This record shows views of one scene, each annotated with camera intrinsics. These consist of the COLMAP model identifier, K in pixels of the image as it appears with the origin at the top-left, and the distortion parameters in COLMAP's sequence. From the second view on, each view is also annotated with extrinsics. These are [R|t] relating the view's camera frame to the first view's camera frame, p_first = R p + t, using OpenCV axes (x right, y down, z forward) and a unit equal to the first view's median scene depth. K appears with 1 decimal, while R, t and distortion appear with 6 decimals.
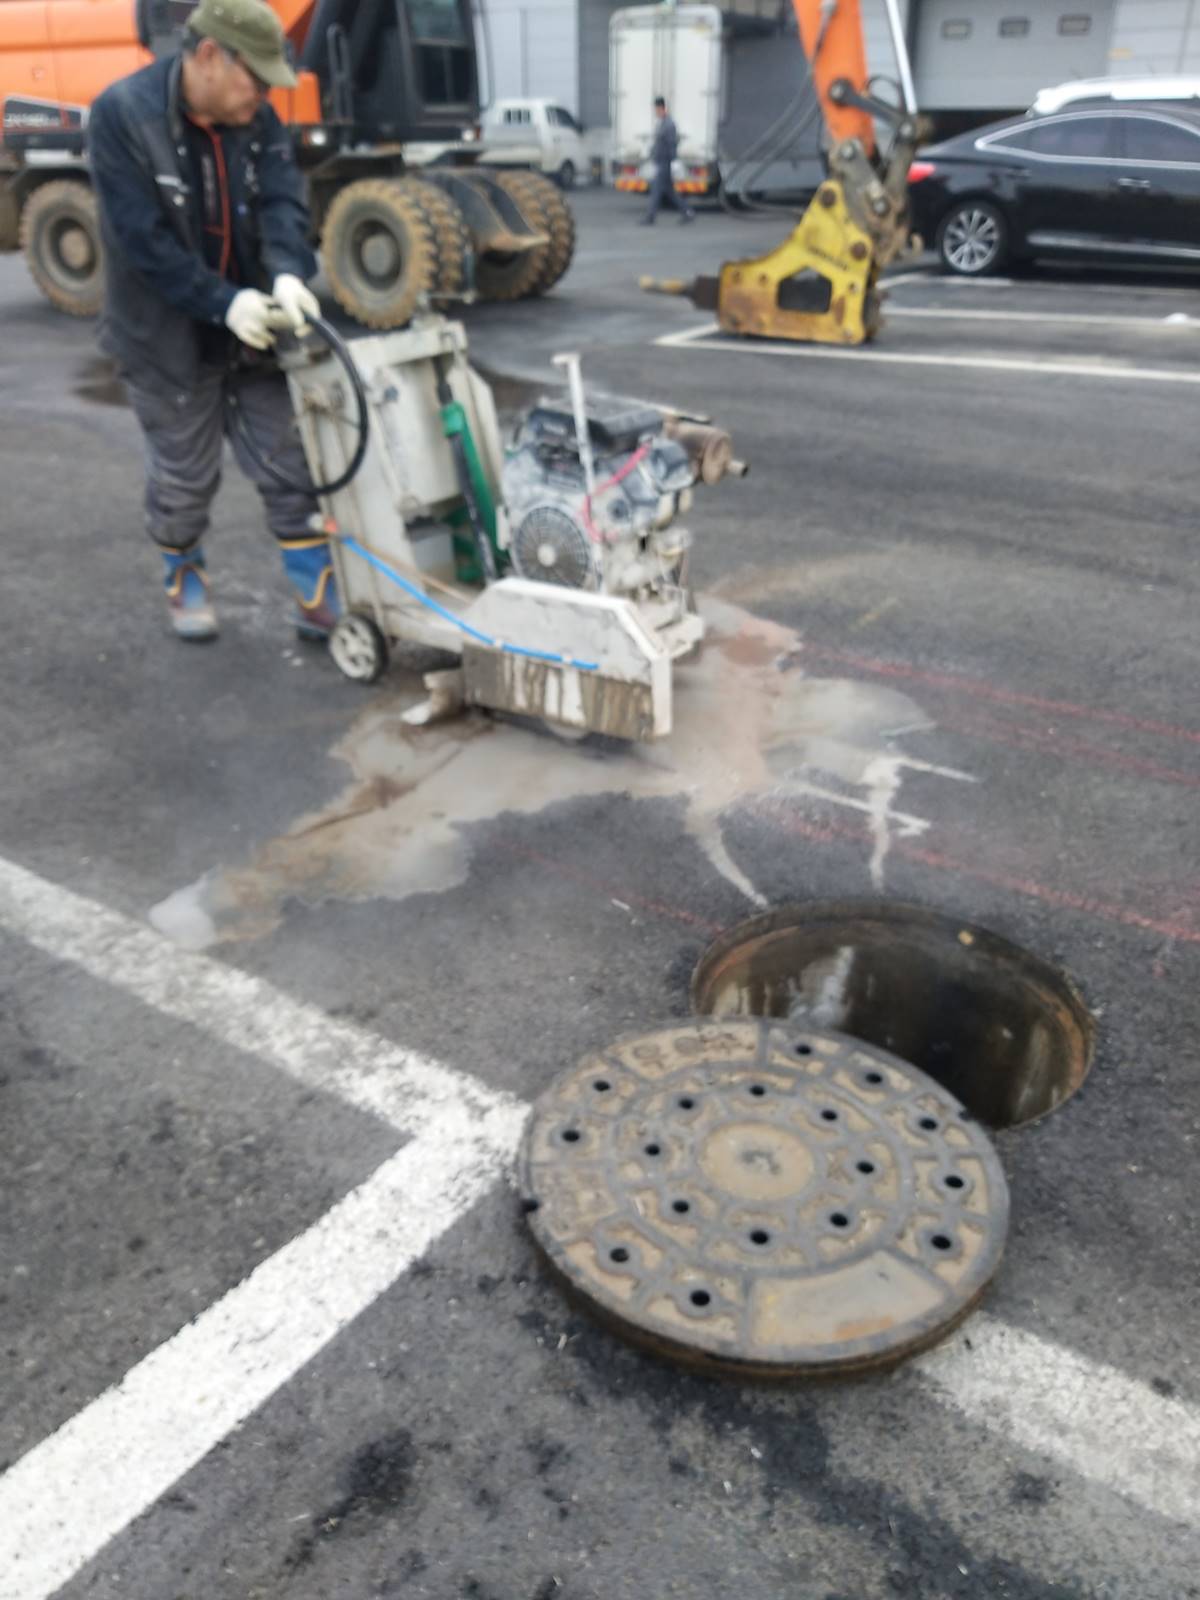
lens RADIAL K [[1266.6, 0, 597.6], [0, 1266.6, 804.3], [0, 0, 1]] dist [0.066524, -0.141644]
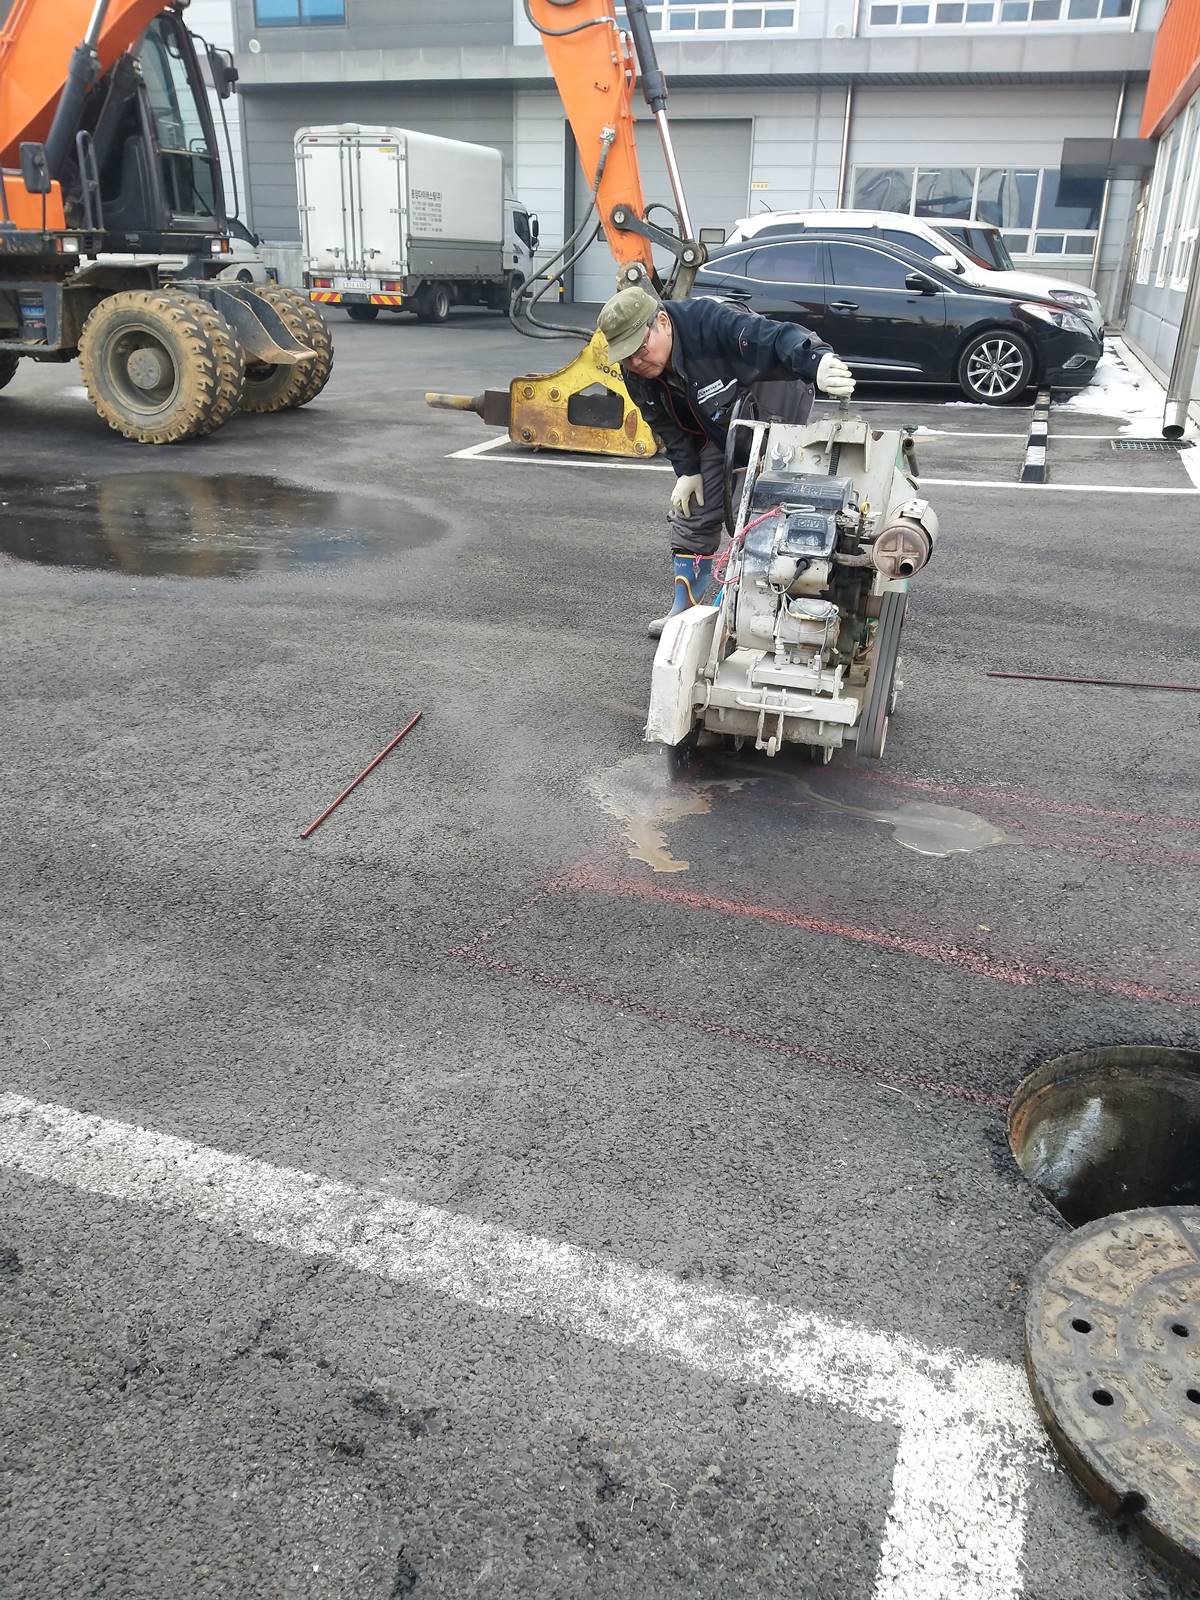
lens RADIAL K [[1239.3, 0, 600.1], [0, 1239.3, 806.7], [0, 0, 1]] dist [0.080276, -0.139382]
pose [[0.966139, -0.080381, 0.245181, -0.453135], [0.096274, 0.993915, -0.053523, -0.109189], [-0.239386, 0.075315, 0.967999, 0.190885]]
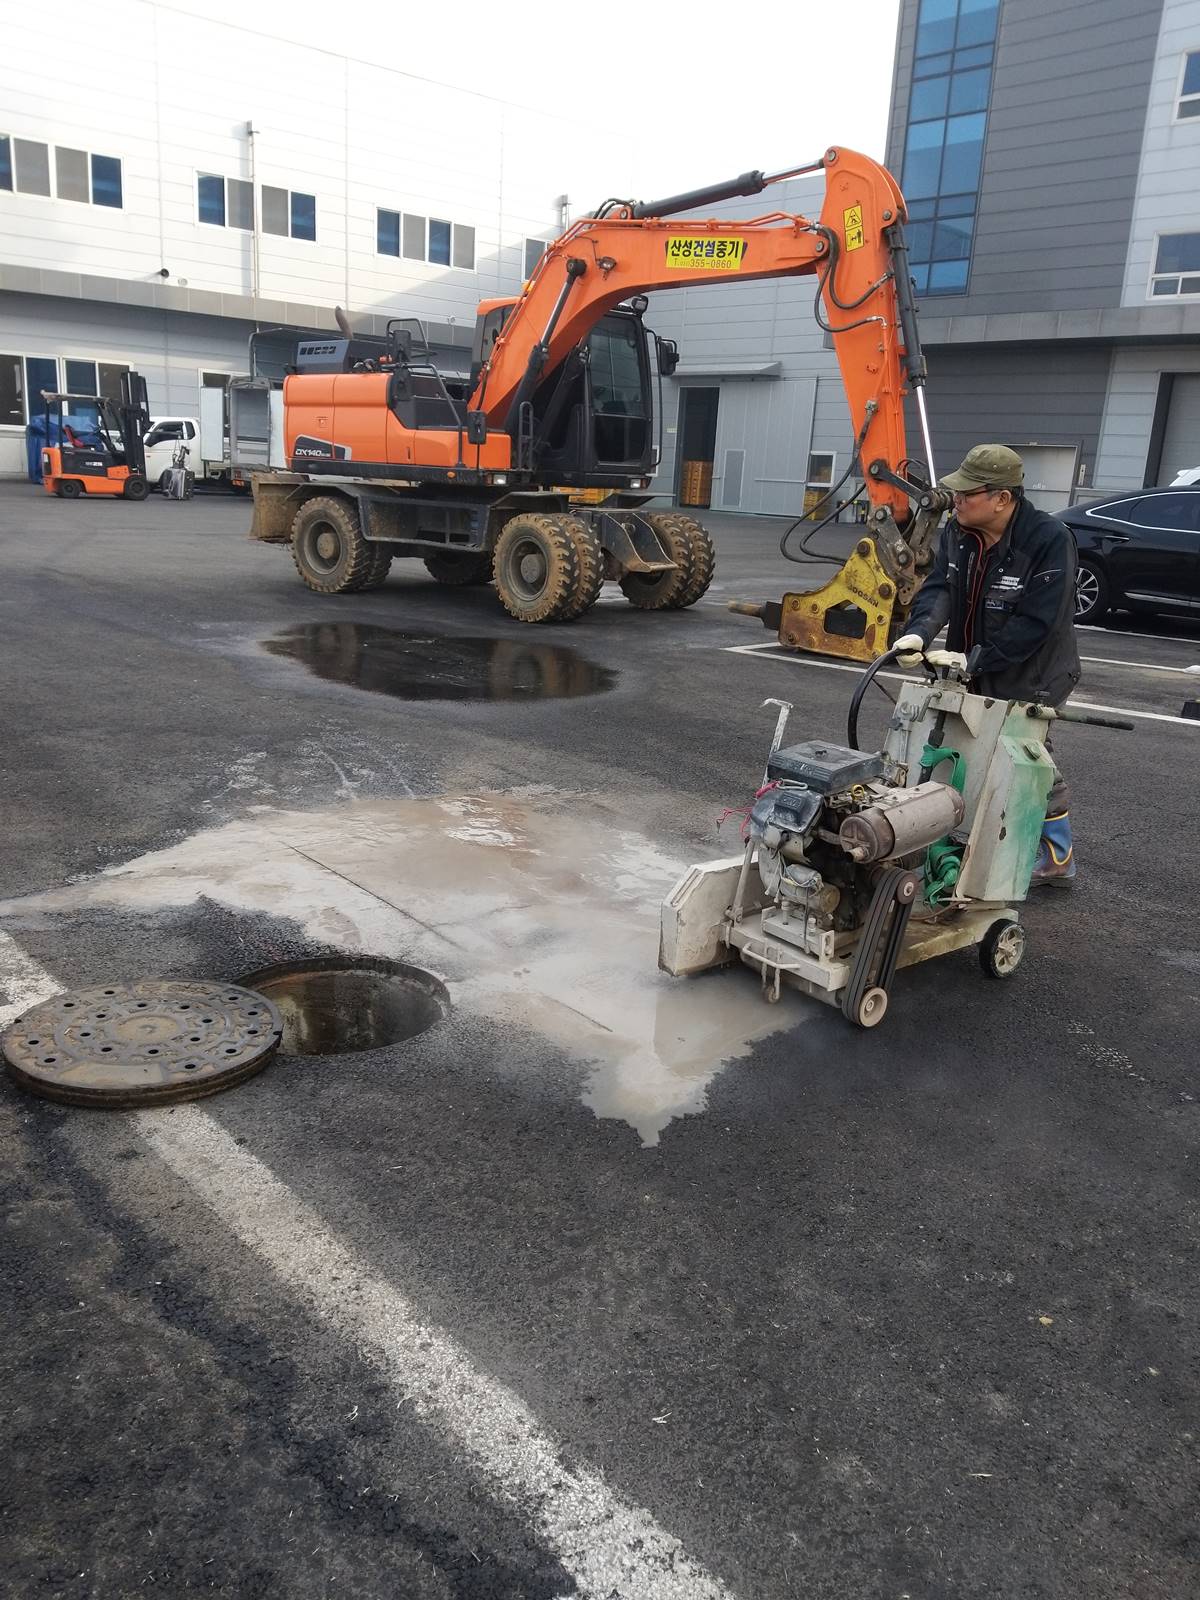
lens RADIAL K [[1239.3, 0, 600.1], [0, 1239.3, 806.7], [0, 0, 1]] dist [0.080276, -0.139382]
pose [[0.966660, 0.115289, -0.228642, 0.954187], [-0.162473, 0.966300, -0.199666, 0.188027], [0.197917, 0.230158, 0.952815, -0.565386]]
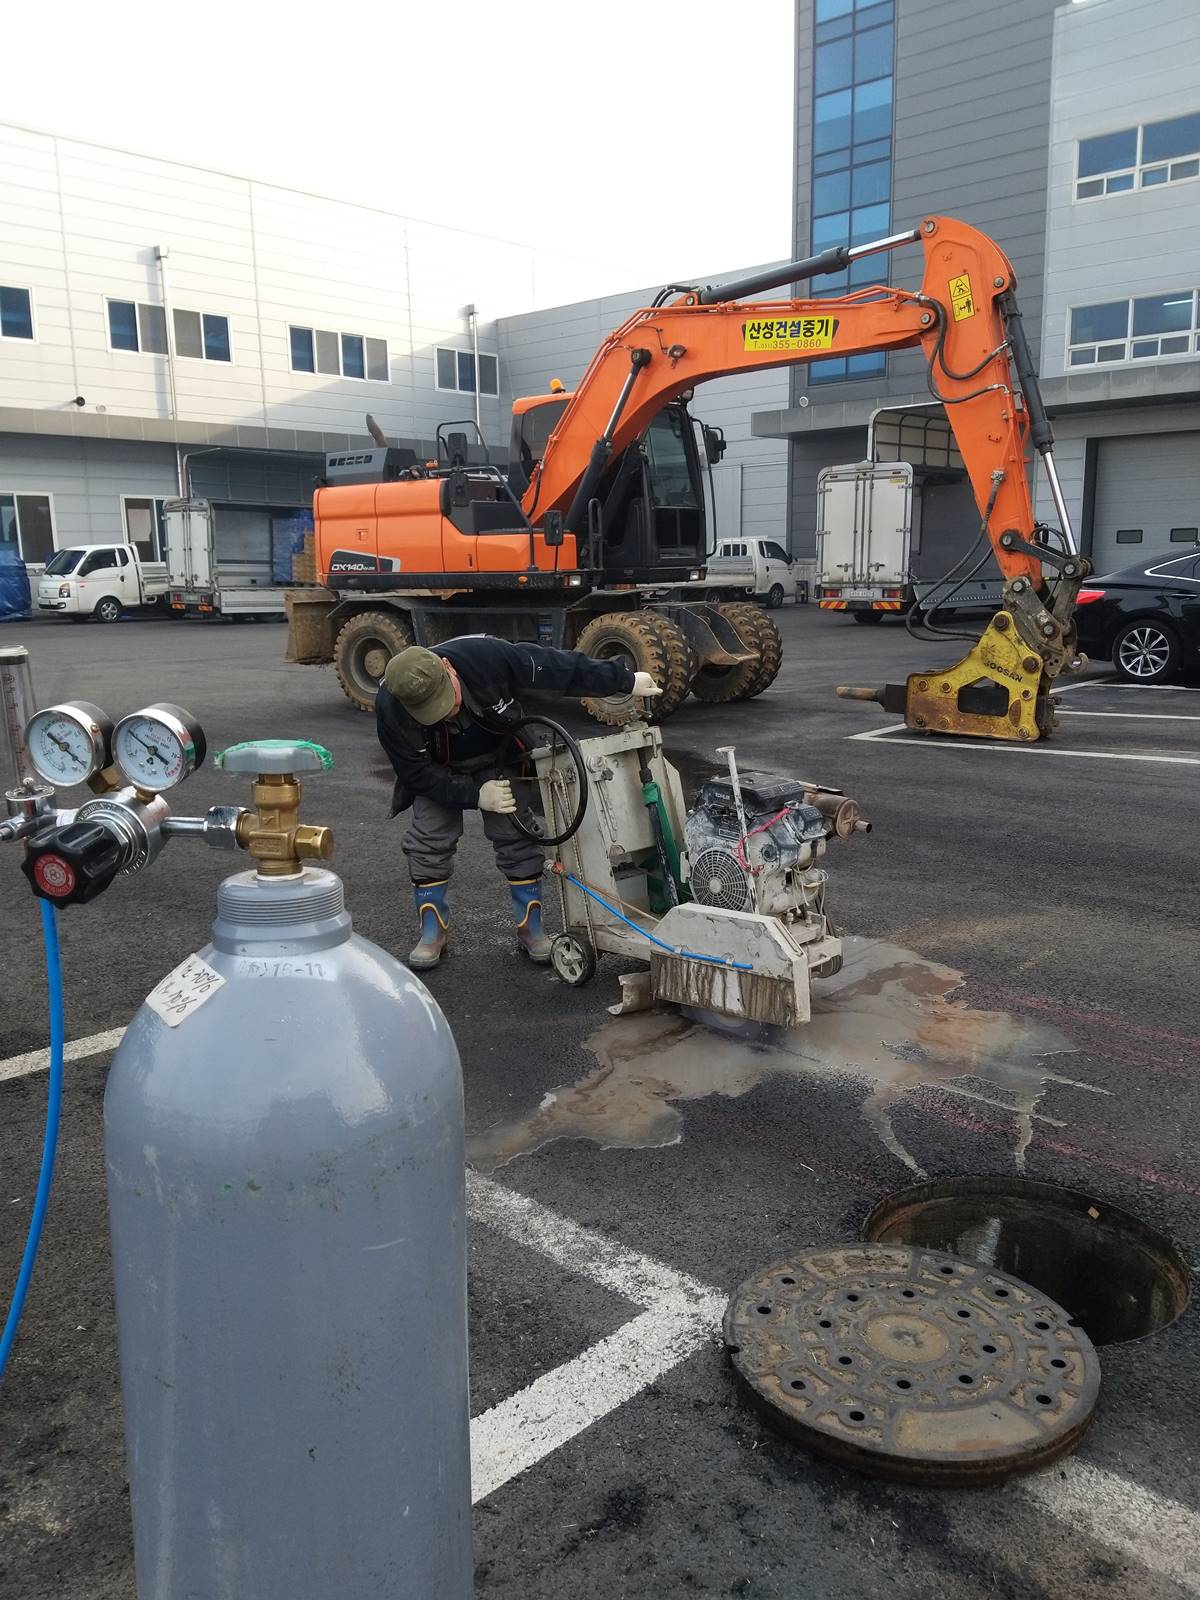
lens RADIAL K [[1239.3, 0, 600.1], [0, 1239.3, 806.7], [0, 0, 1]] dist [0.080276, -0.139382]
pose [[0.987111, 0.016242, -0.159214, 0.008405], [-0.060687, 0.958525, -0.278471, 0.110376], [0.148087, 0.284544, 0.947156, -0.370350]]
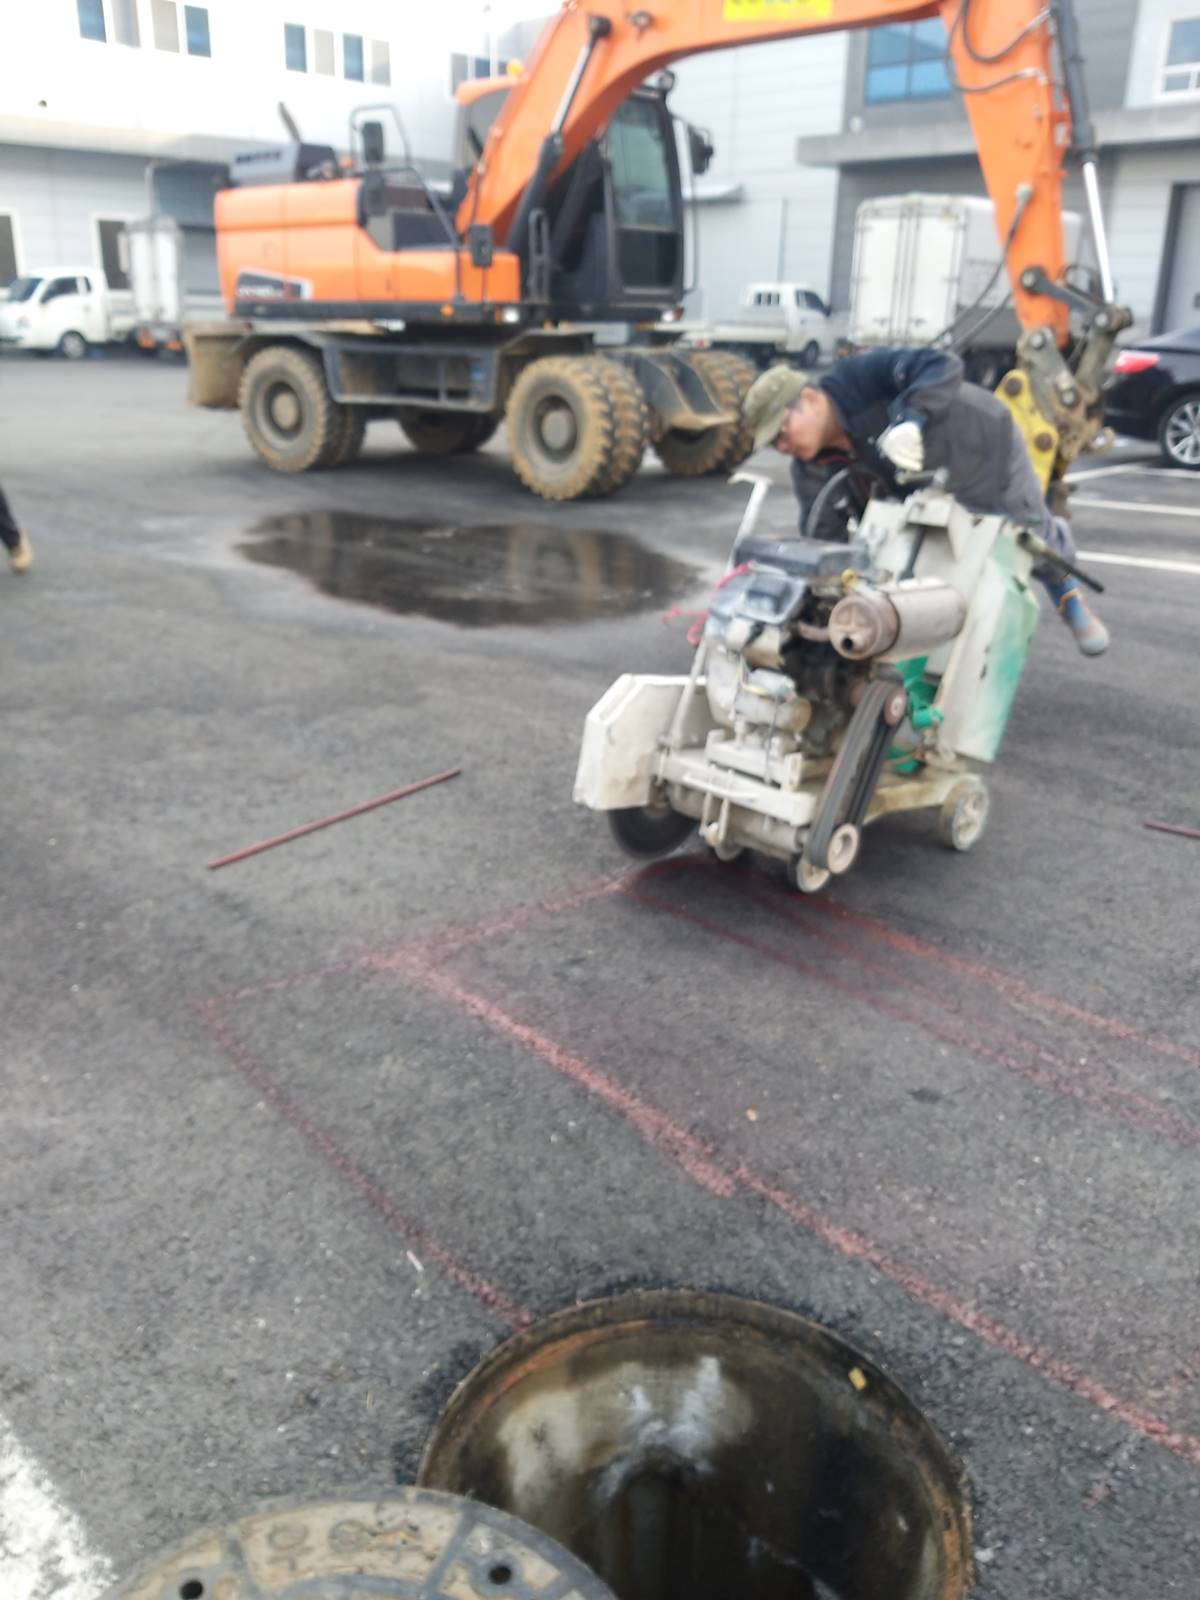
lens RADIAL K [[1260.4, 0, 597.0], [0, 1260.4, 806.6], [0, 0, 1]] dist [0.064212, -0.135835]
pose [[0.980635, 0.087011, -0.175451, 0.281110], [-0.106294, 0.988916, -0.103668, -0.148794], [0.164486, 0.120310, 0.979015, 0.259516]]
